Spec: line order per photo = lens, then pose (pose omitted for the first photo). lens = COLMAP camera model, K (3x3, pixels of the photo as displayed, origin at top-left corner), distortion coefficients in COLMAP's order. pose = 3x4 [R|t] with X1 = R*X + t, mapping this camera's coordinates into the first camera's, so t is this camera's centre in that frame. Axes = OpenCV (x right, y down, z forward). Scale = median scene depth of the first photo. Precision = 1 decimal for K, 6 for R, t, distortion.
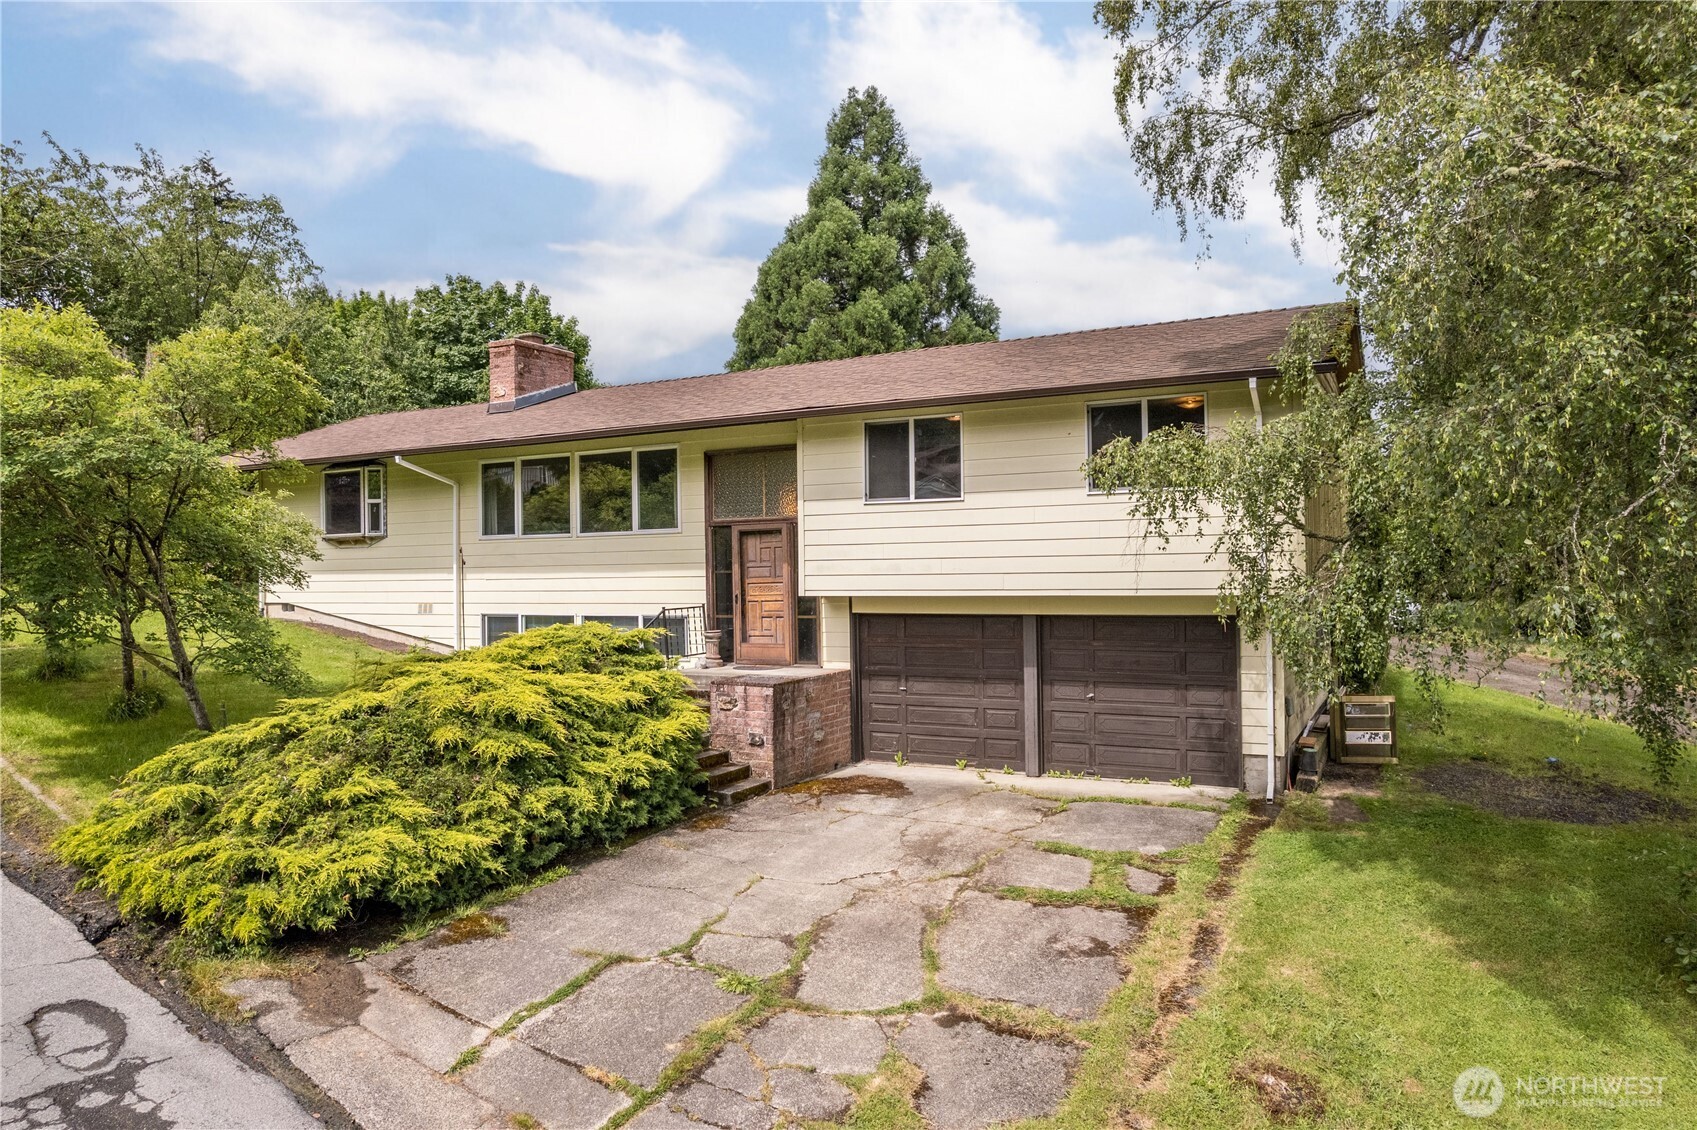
lens RADIAL K [[1078.4, 0, 836.7], [0, 1078.4, 572.0], [0, 0, 1]] dist [-0.038057, 0.015647]
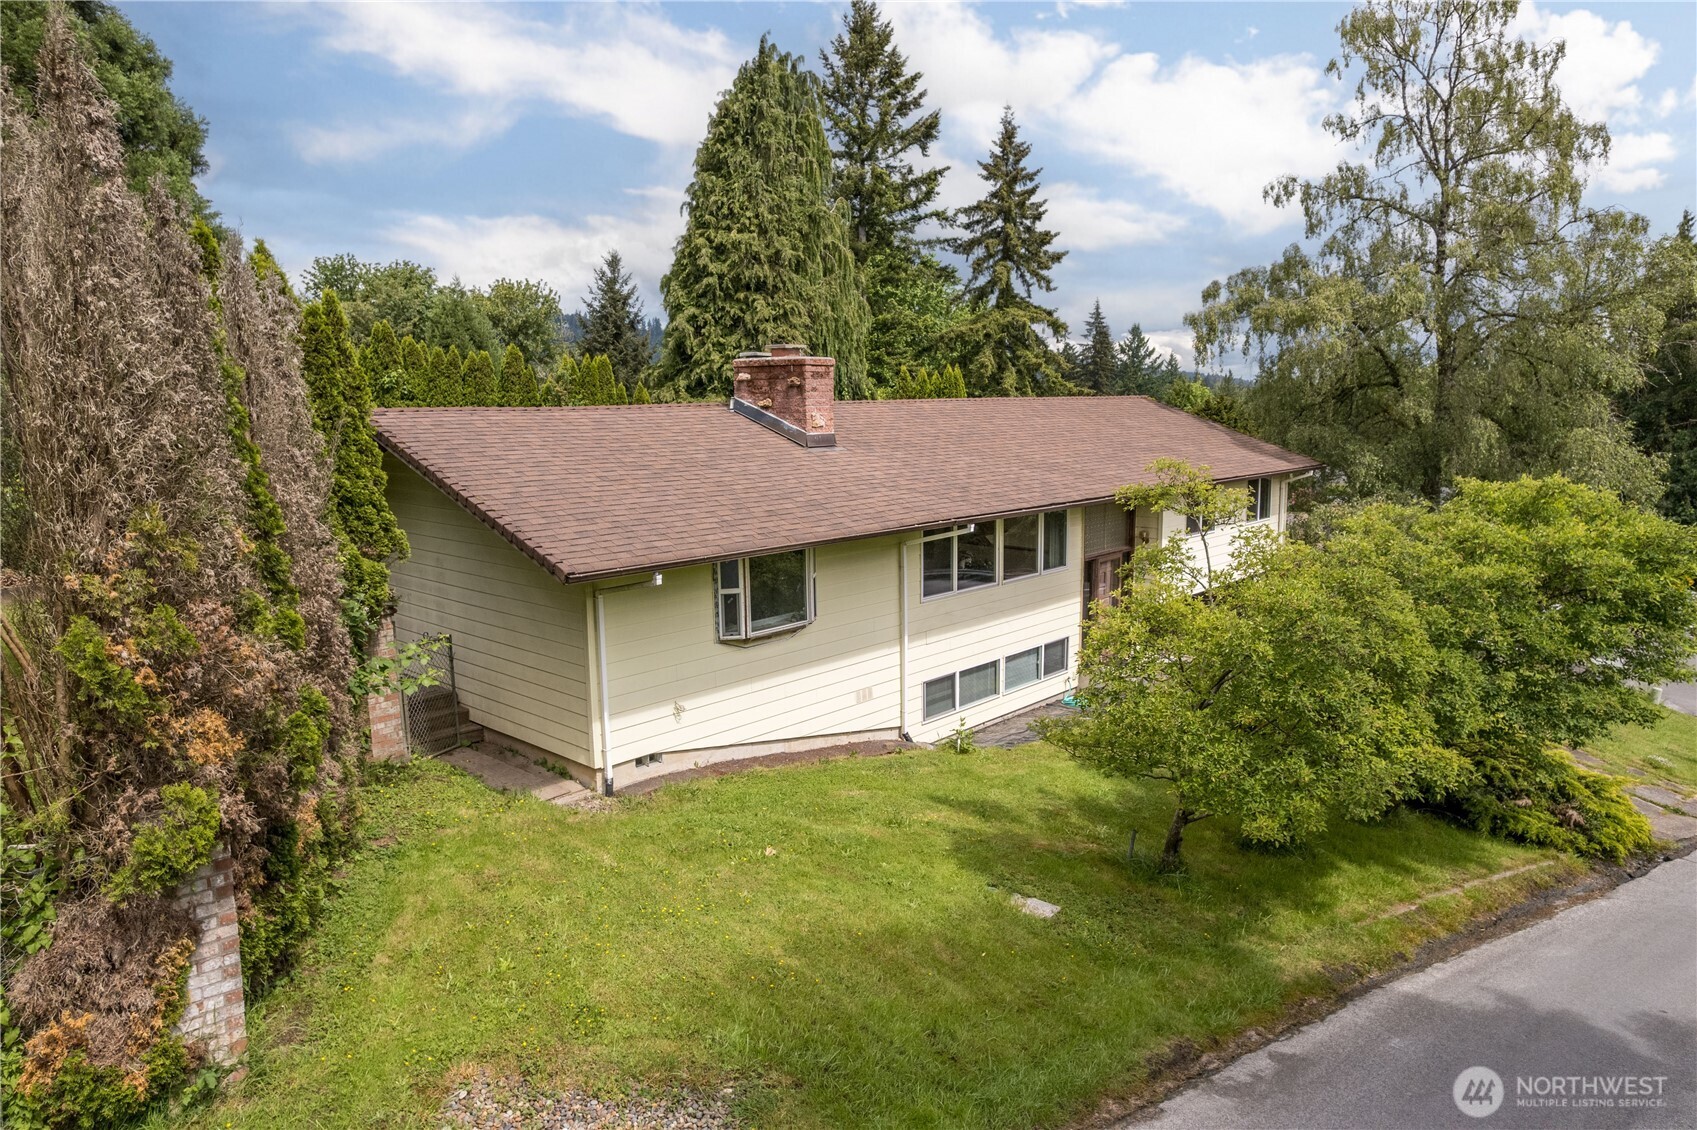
lens RADIAL K [[1078.4, 0, 836.9], [0, 1078.4, 556.6], [0, 0, 1]] dist [-0.038057, 0.015647]
pose [[0.249545, -0.133119, 0.959170, -1.685609], [0.000958, 0.990540, 0.137223, -0.267687], [-0.968363, -0.033325, 0.247312, 1.168187]]
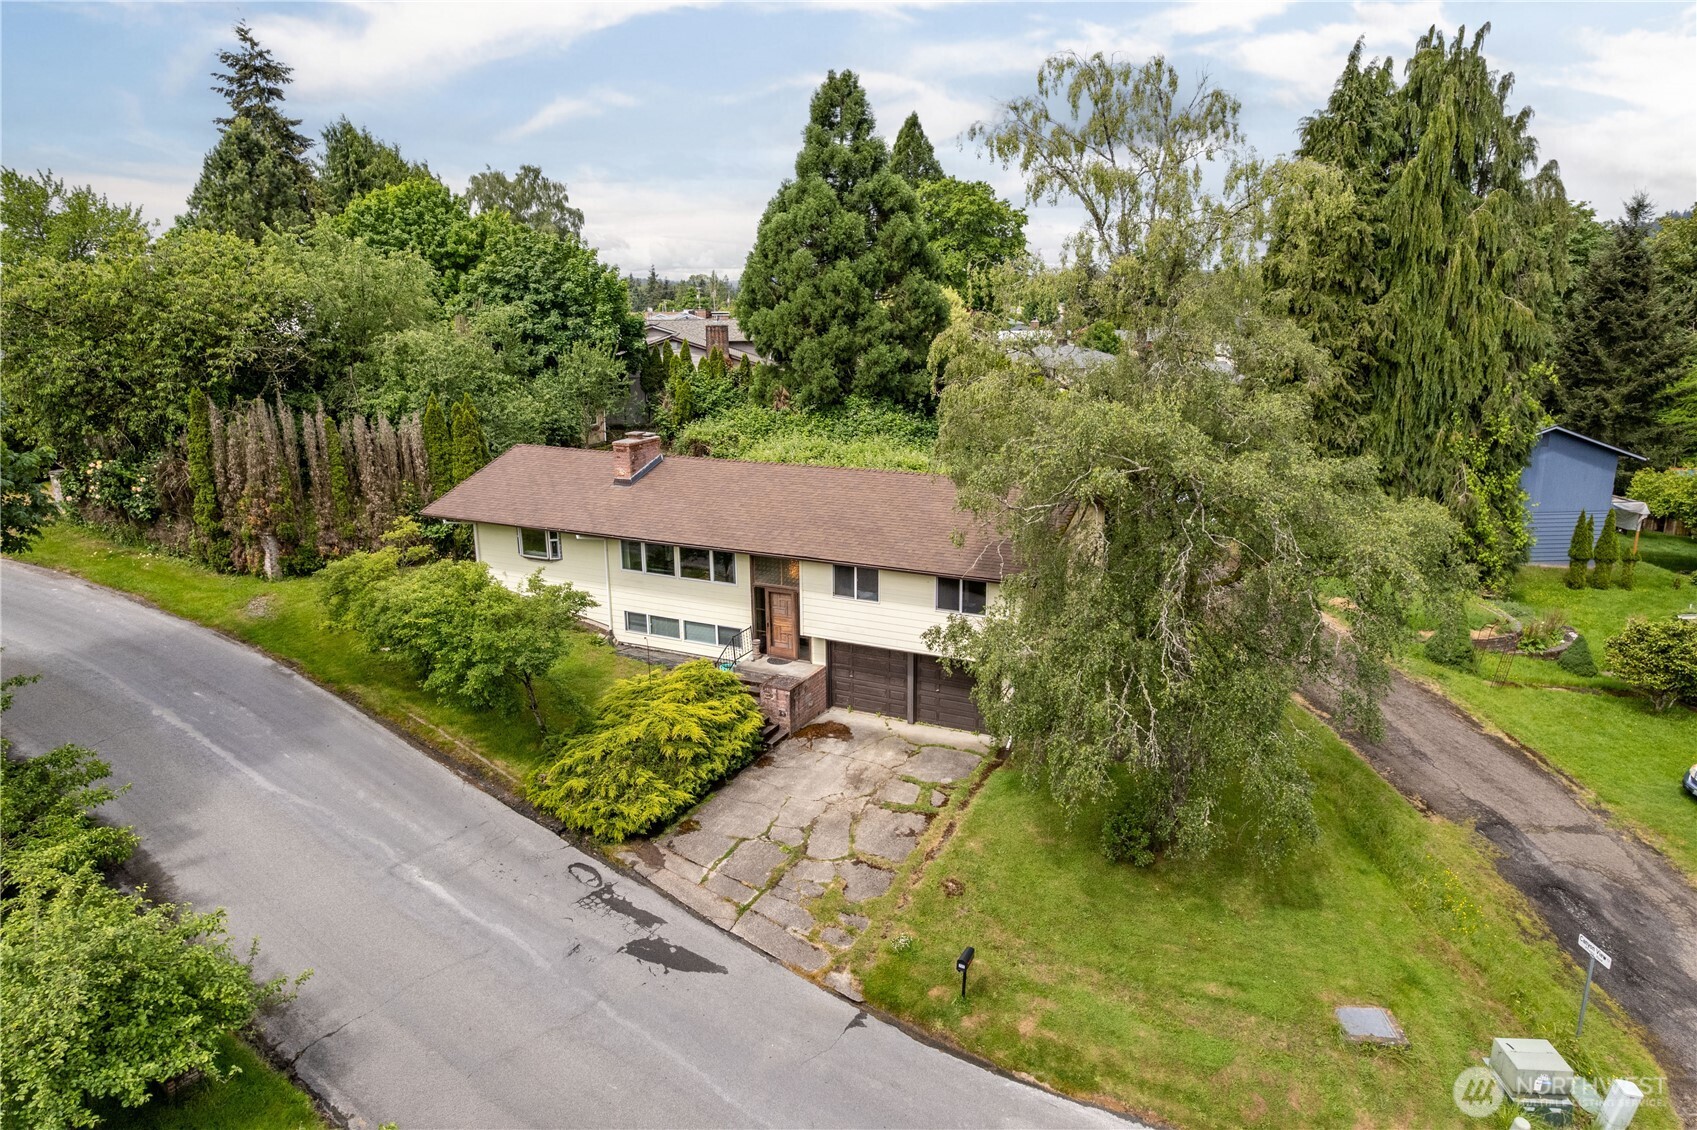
lens RADIAL K [[1078.4, 0, 855.0], [0, 1078.4, 572.9], [0, 0, 1]] dist [-0.038057, 0.015647]
pose [[0.999445, -0.001896, 0.033253, 0.000268], [-0.007714, 0.958051, 0.286494, -0.758993], [-0.032401, -0.286592, 0.957505, -1.032925]]
